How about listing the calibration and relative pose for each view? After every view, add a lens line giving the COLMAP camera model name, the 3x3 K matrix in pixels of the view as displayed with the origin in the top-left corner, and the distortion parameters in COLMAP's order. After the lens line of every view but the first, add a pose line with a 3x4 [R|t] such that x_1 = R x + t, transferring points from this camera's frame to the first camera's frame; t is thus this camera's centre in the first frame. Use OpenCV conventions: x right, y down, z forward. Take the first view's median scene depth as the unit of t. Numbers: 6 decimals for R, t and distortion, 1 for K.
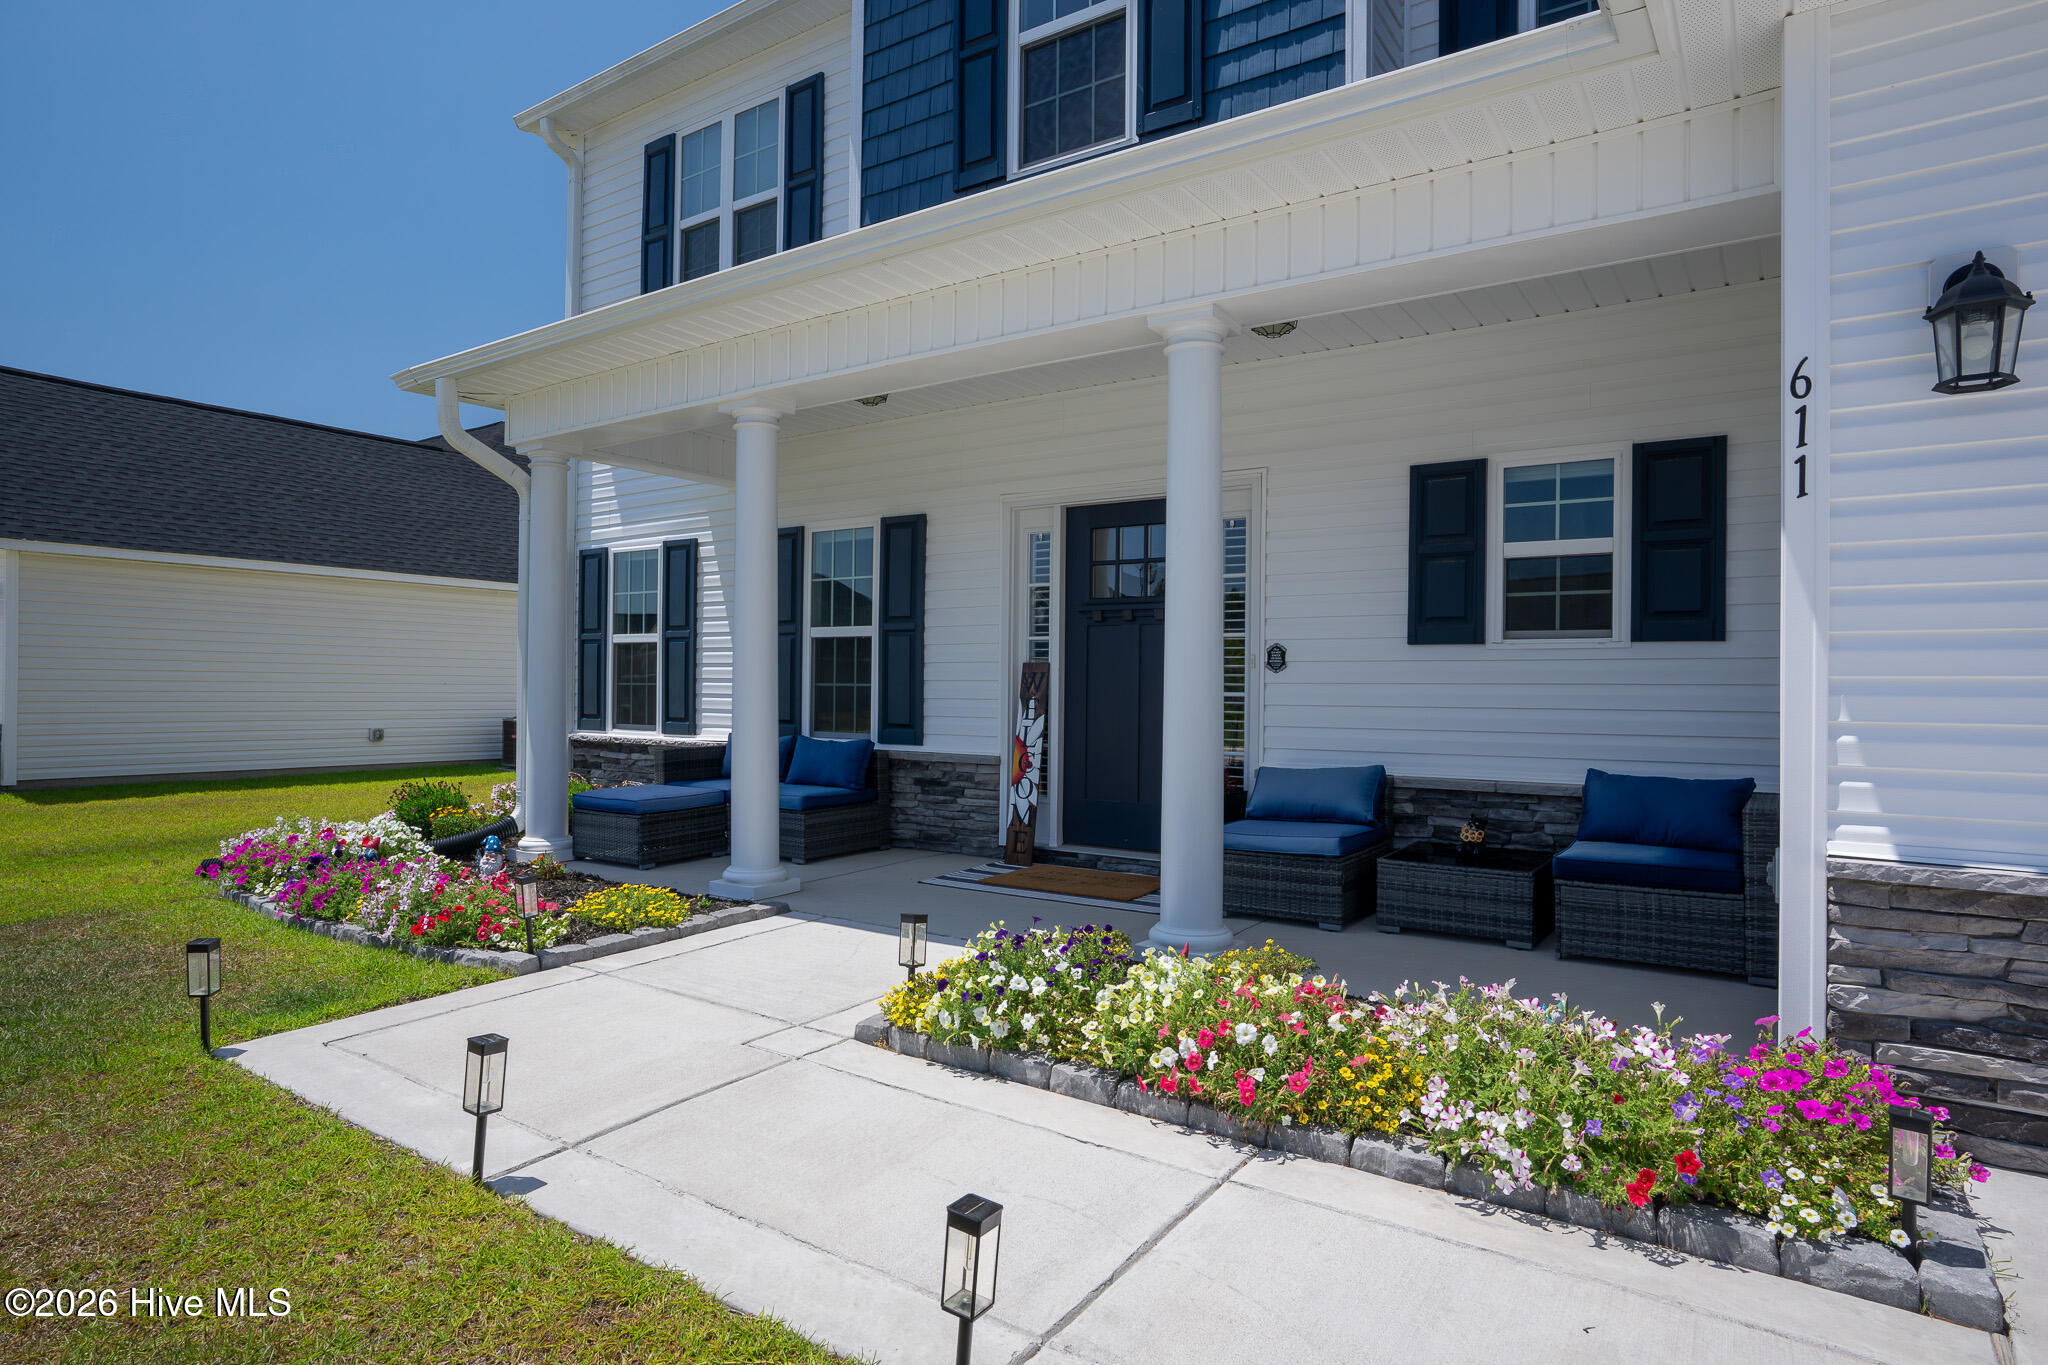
lens RADIAL K [[1140.0, 0, 1034.0], [0, 1140.0, 683.9], [0, 0, 1]] dist [-0.042852, 0.029830]
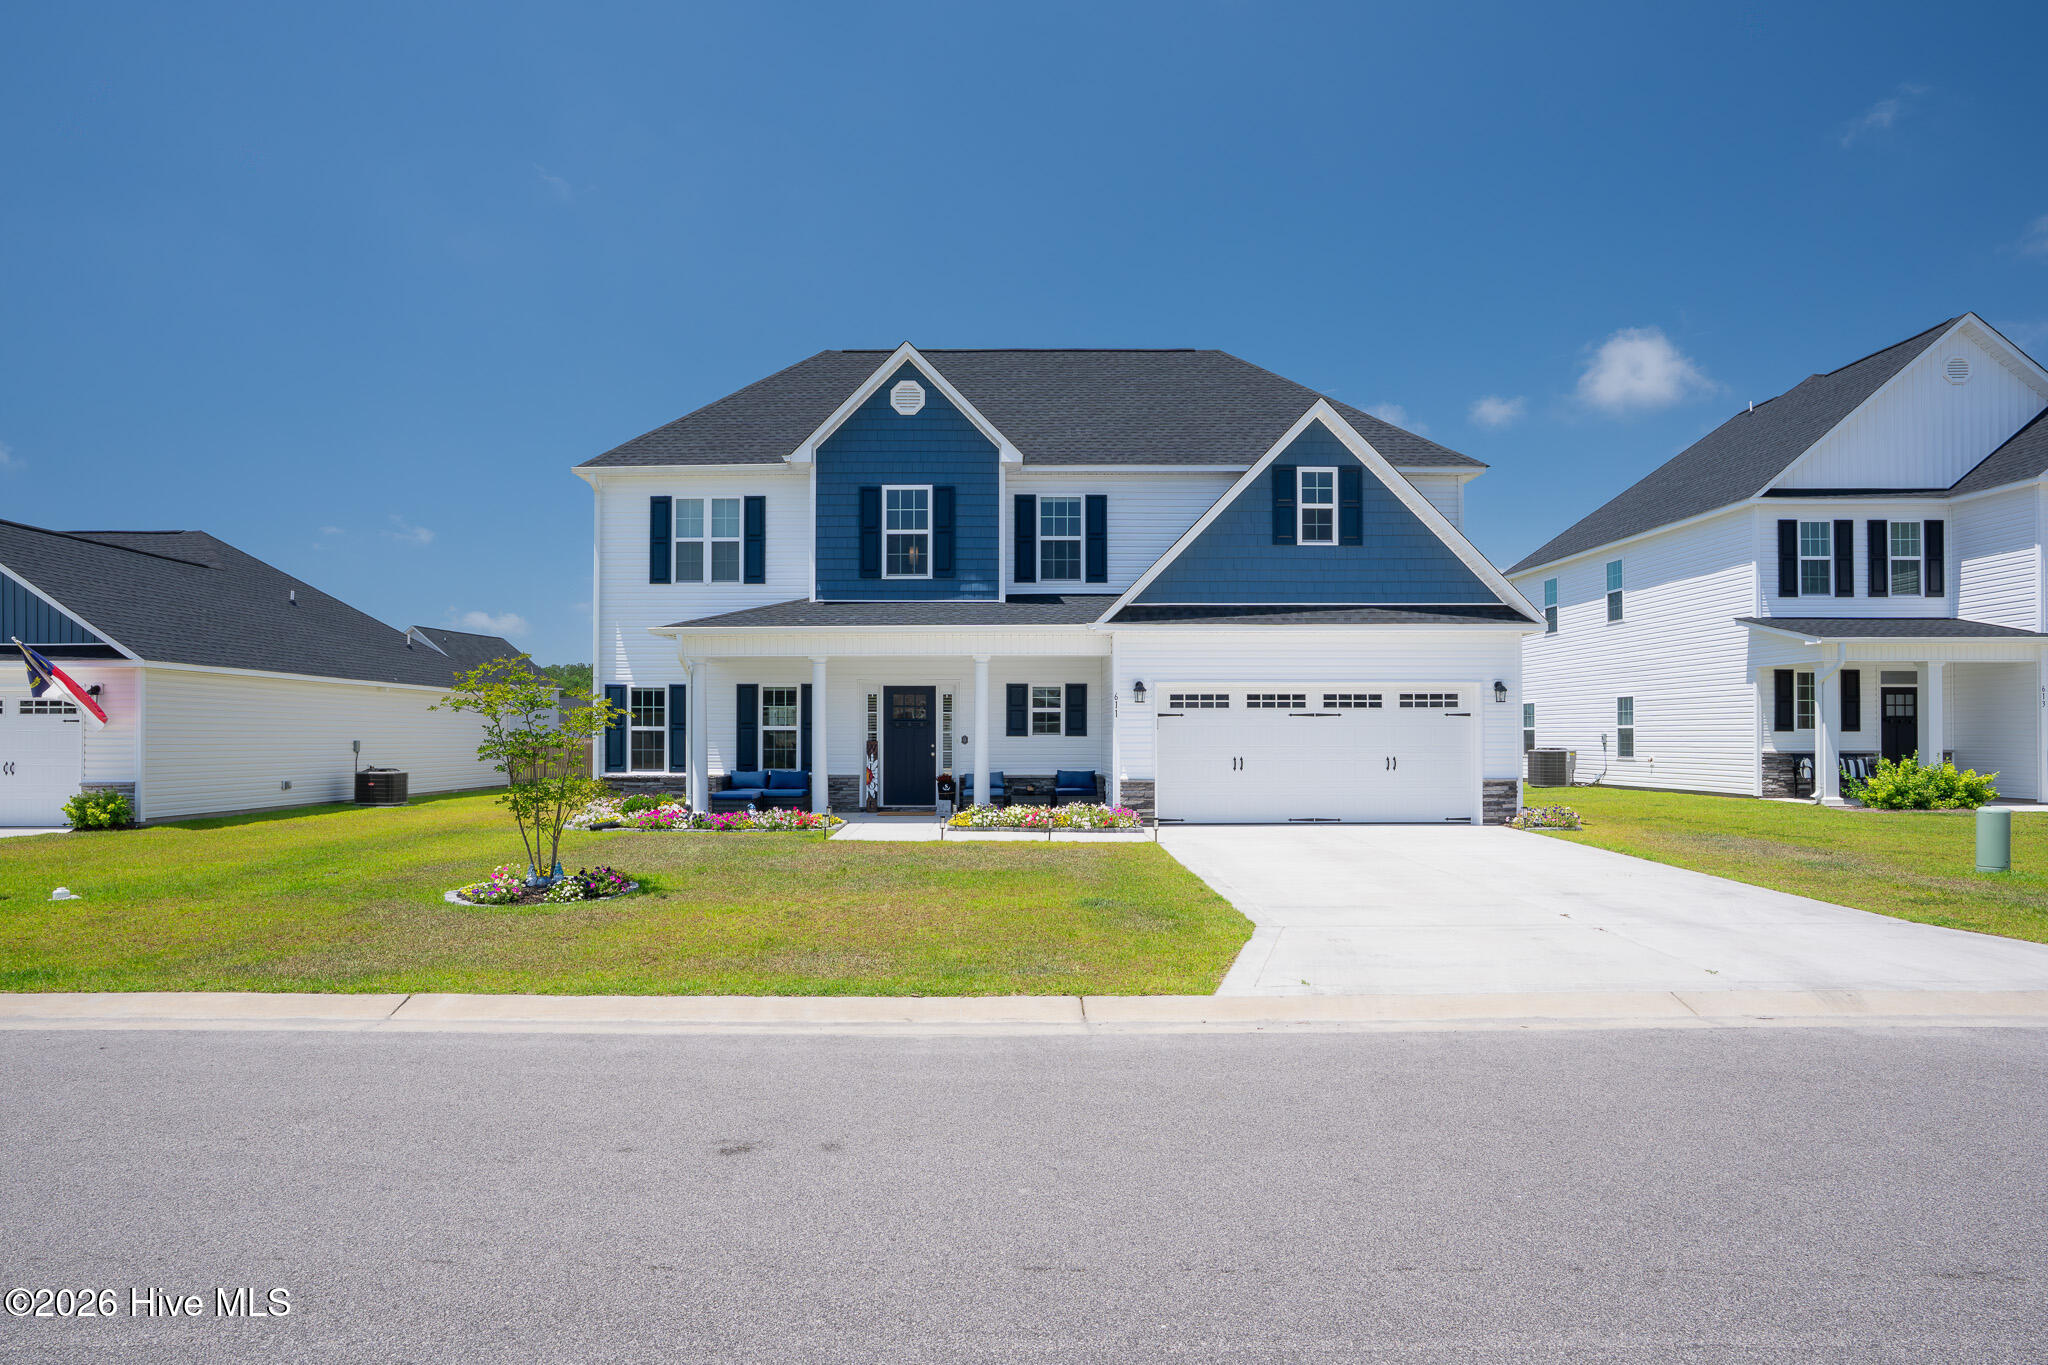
lens RADIAL K [[1163.6, 0, 981.4], [0, 1163.6, 727.9], [0, 0, 1]] dist [-0.033043, 0.001056]
pose [[0.832655, -0.005430, 0.553765, -1.421385], [0.006215, 0.999981, 0.000462, -0.052555], [-0.553757, 0.003057, 0.832673, -1.593612]]
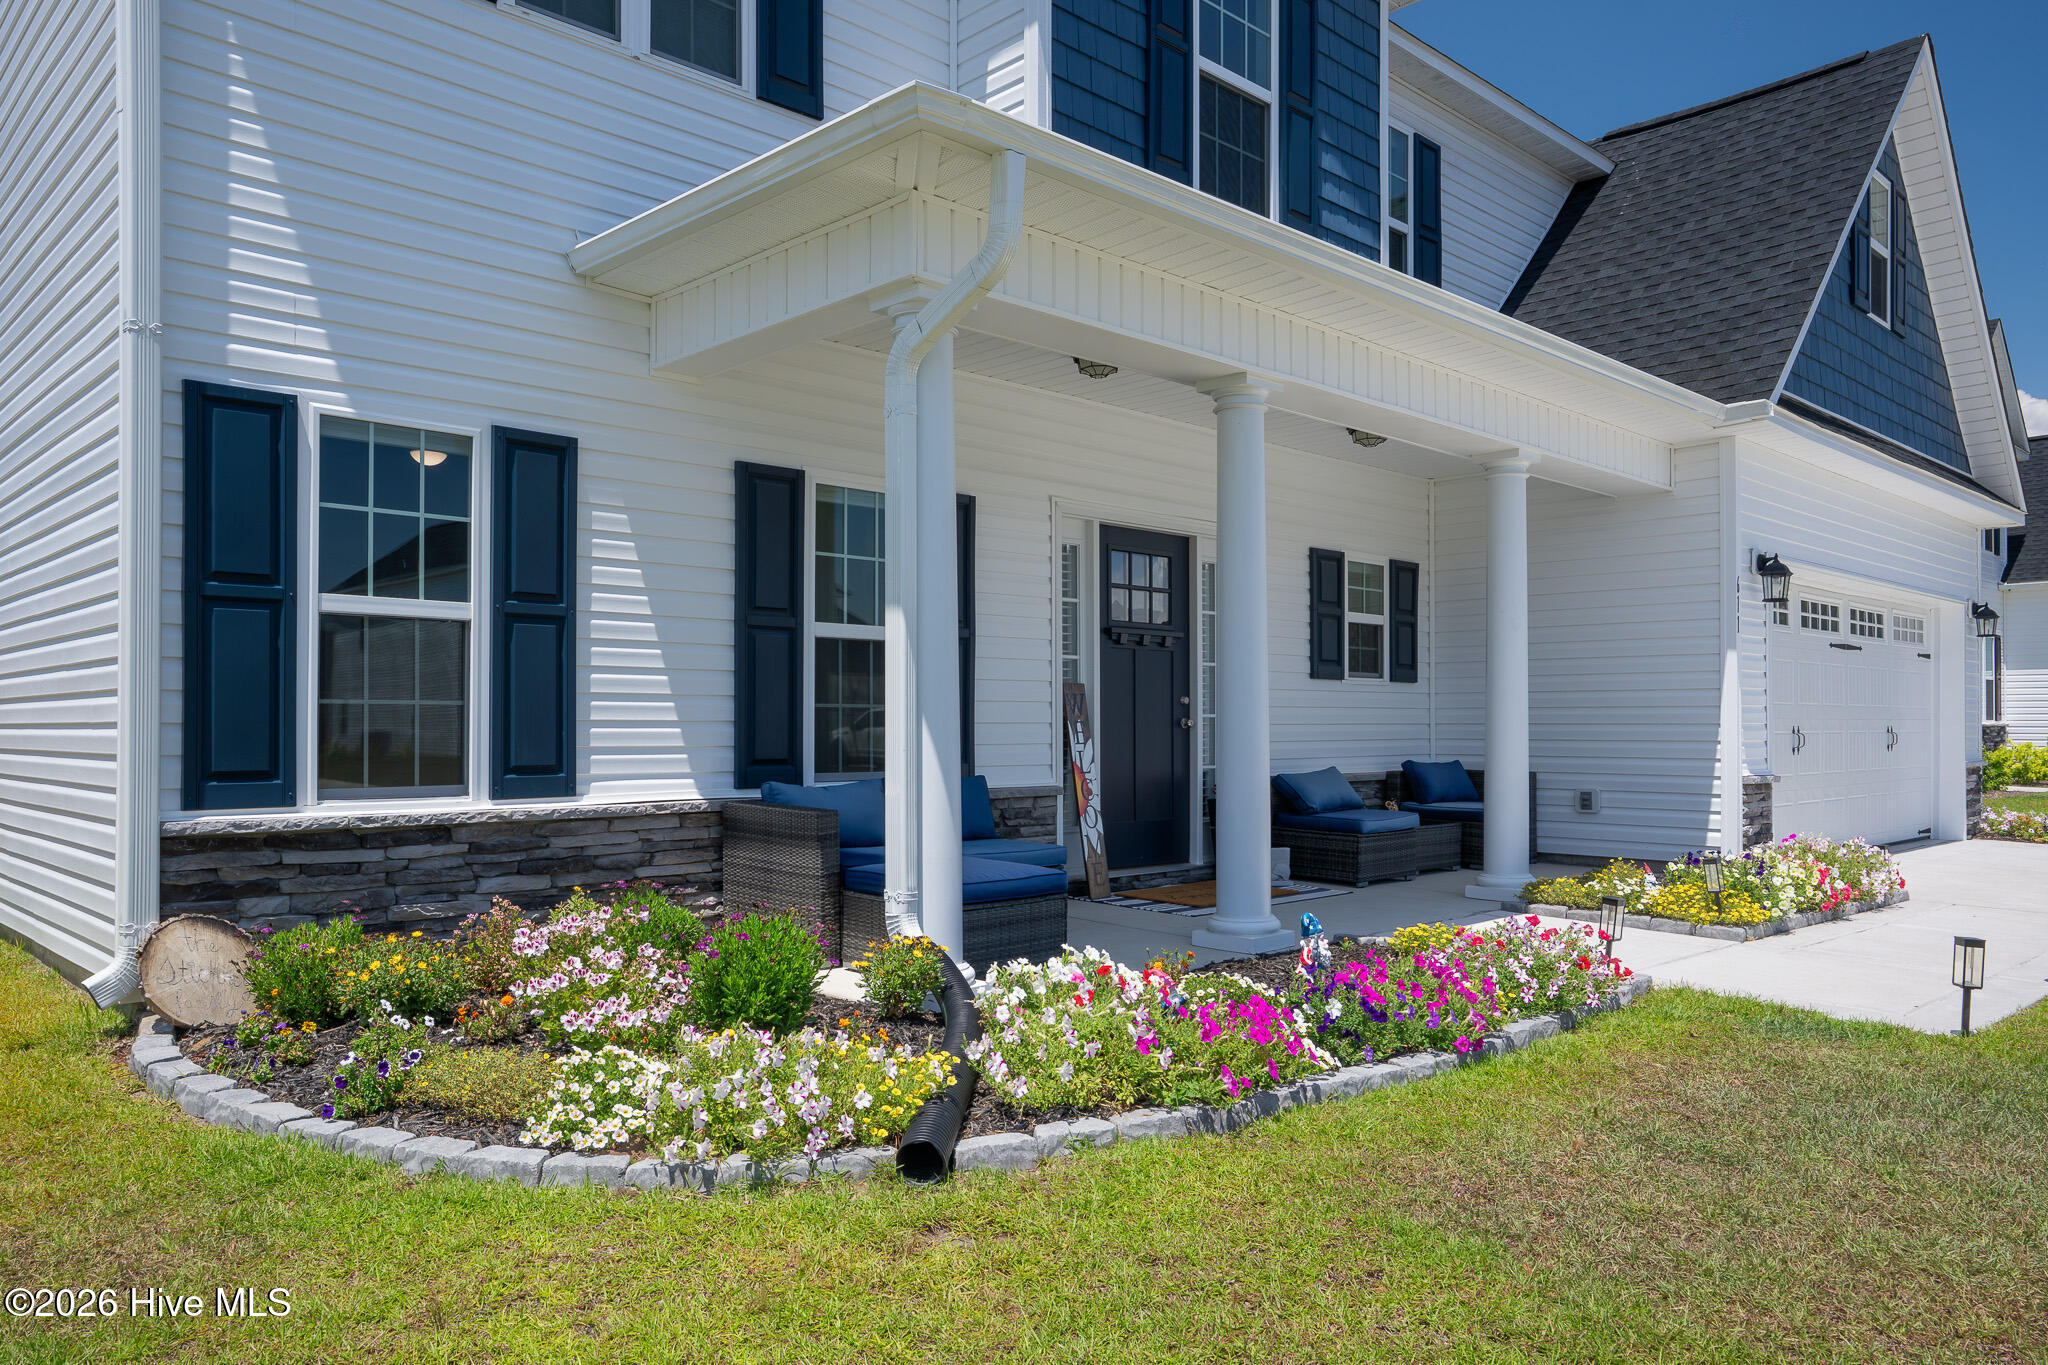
lens RADIAL K [[1442.1, 0, 1012.9], [0, 1442.1, 707.8], [0, 0, 1]] dist [0.007790, 0.003294]
pose [[0.205707, 0.002963, 0.978609, -1.228012], [-0.002735, 0.999993, -0.002453, 0.004521], [-0.978610, -0.002172, 0.205714, 0.848849]]
